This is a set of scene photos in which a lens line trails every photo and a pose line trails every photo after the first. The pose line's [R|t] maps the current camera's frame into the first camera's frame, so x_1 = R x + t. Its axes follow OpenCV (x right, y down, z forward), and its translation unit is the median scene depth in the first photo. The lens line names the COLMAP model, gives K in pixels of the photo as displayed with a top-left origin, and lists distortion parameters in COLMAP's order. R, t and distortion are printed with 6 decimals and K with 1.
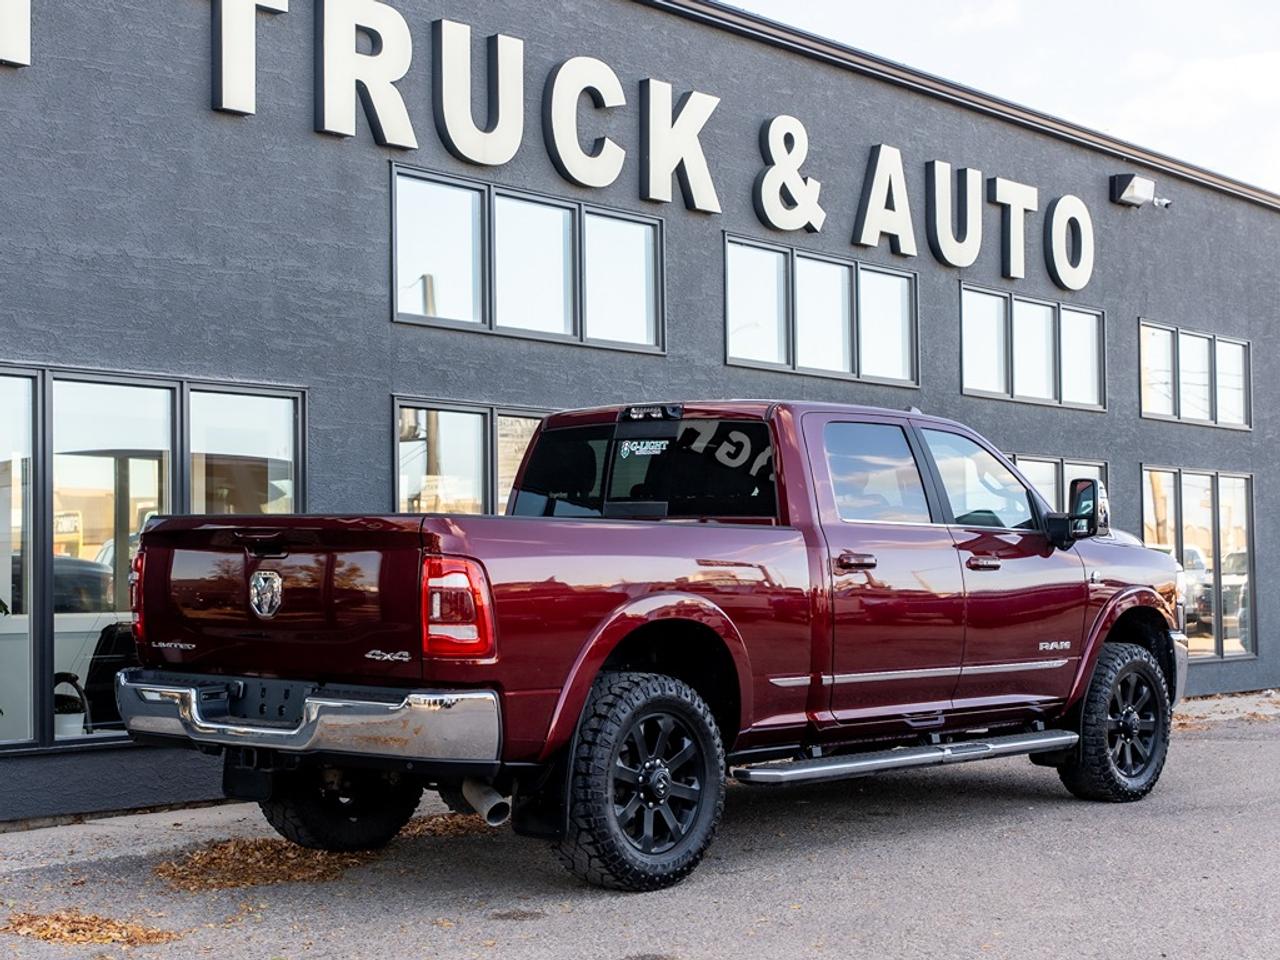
lens RADIAL K [[2141.3, 0, 640.0], [0, 2141.3, 480.0], [0, 0, 1]] dist [-0.002921, -0.064764]
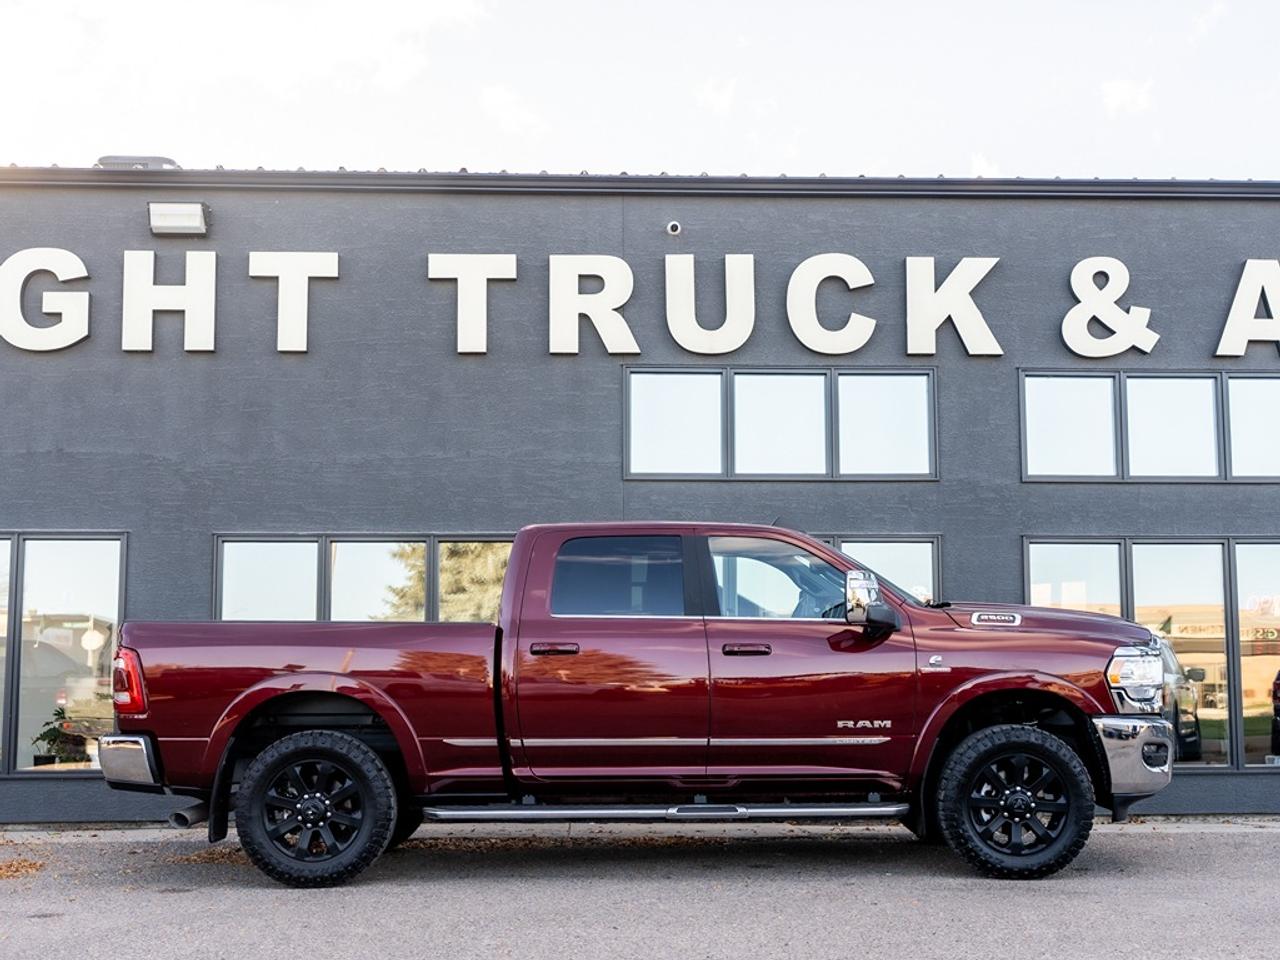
lens RADIAL K [[1621.4, 0, 640.0], [0, 1621.4, 480.0], [0, 0, 1]] dist [0.000412, -0.006509]
pose [[0.659753, -0.092927, -0.745715, 0.692043], [0.034080, 0.995004, -0.093841, 0.024941], [0.750709, 0.036498, 0.659624, 0.332338]]
